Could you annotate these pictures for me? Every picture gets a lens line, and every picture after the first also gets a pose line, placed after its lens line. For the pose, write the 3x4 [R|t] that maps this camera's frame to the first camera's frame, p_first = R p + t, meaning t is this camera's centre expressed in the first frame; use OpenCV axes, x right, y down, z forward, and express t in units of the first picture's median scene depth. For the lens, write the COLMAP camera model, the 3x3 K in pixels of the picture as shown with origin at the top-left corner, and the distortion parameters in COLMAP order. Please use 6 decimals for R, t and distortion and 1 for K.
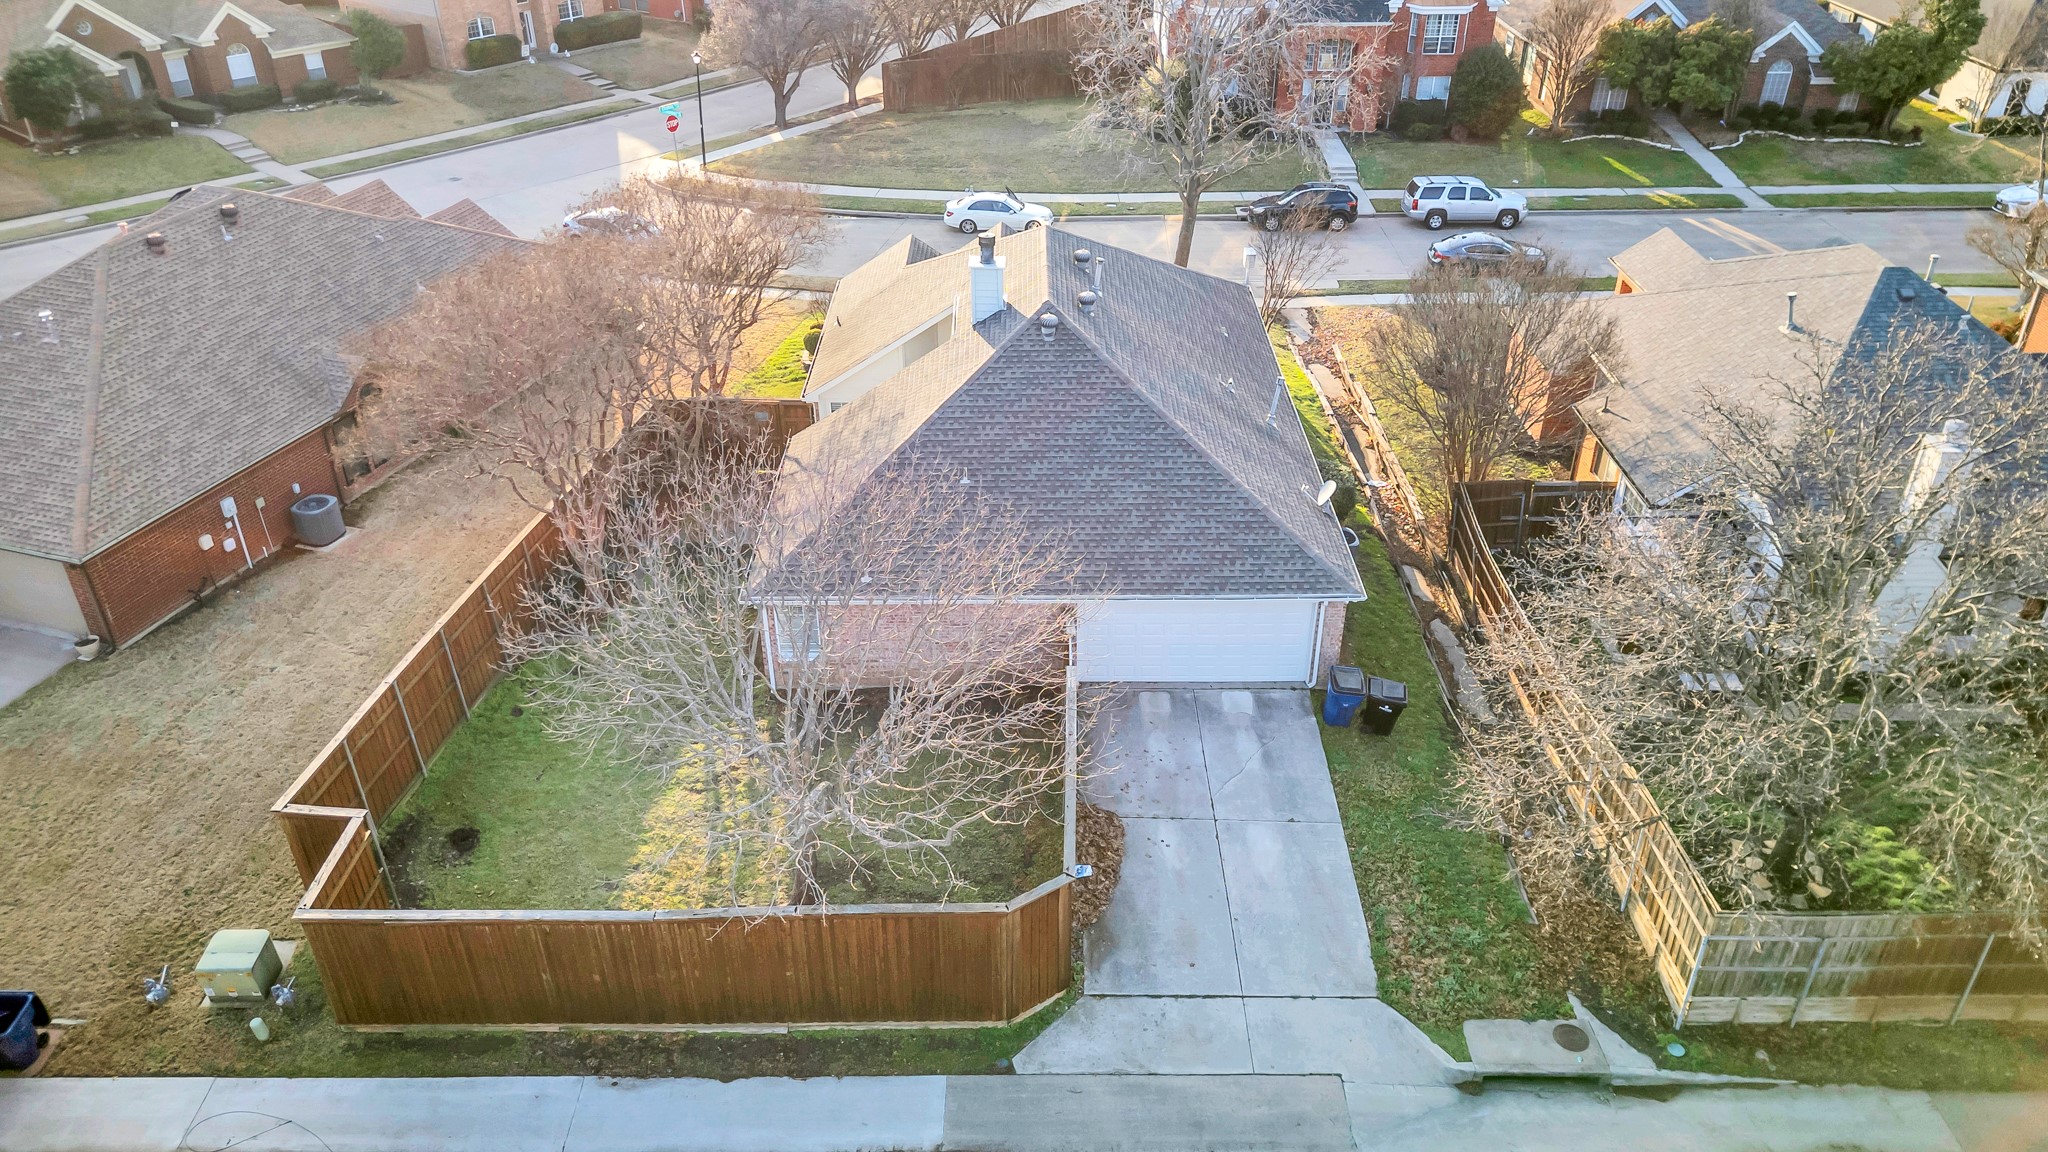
lens RADIAL K [[1469.3, 0, 1024.0], [0, 1469.3, 576.0], [0, 0, 1]] dist [0.075478, -0.072318]
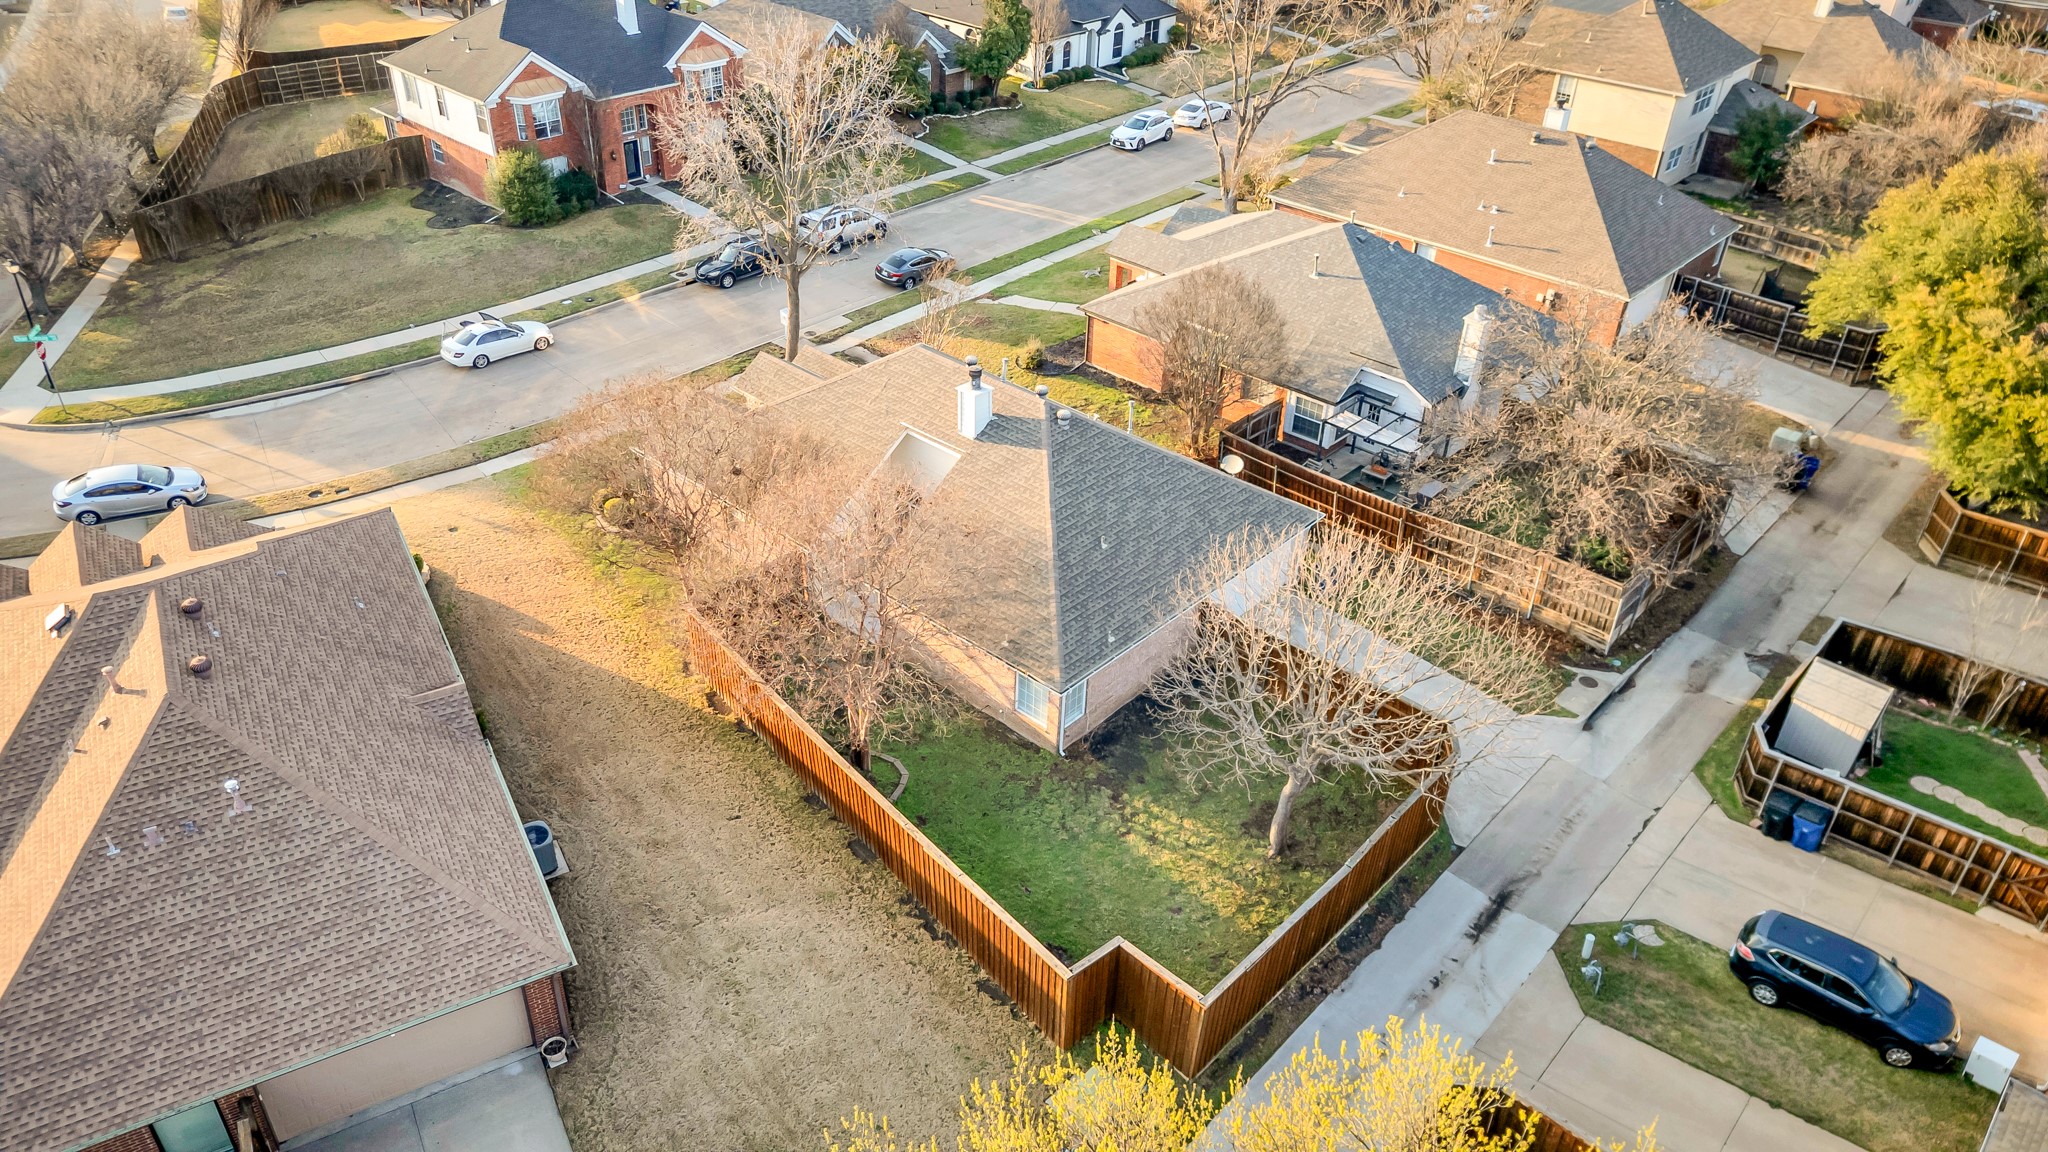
lens RADIAL K [[1469.3, 0, 1024.0], [0, 1469.3, 576.0], [0, 0, 1]] dist [0.075478, -0.072318]
pose [[0.663344, -0.390469, 0.638364, -0.845621], [0.357506, 0.914782, 0.188050, -0.282303], [-0.657392, 0.103478, 0.746410, 0.048620]]
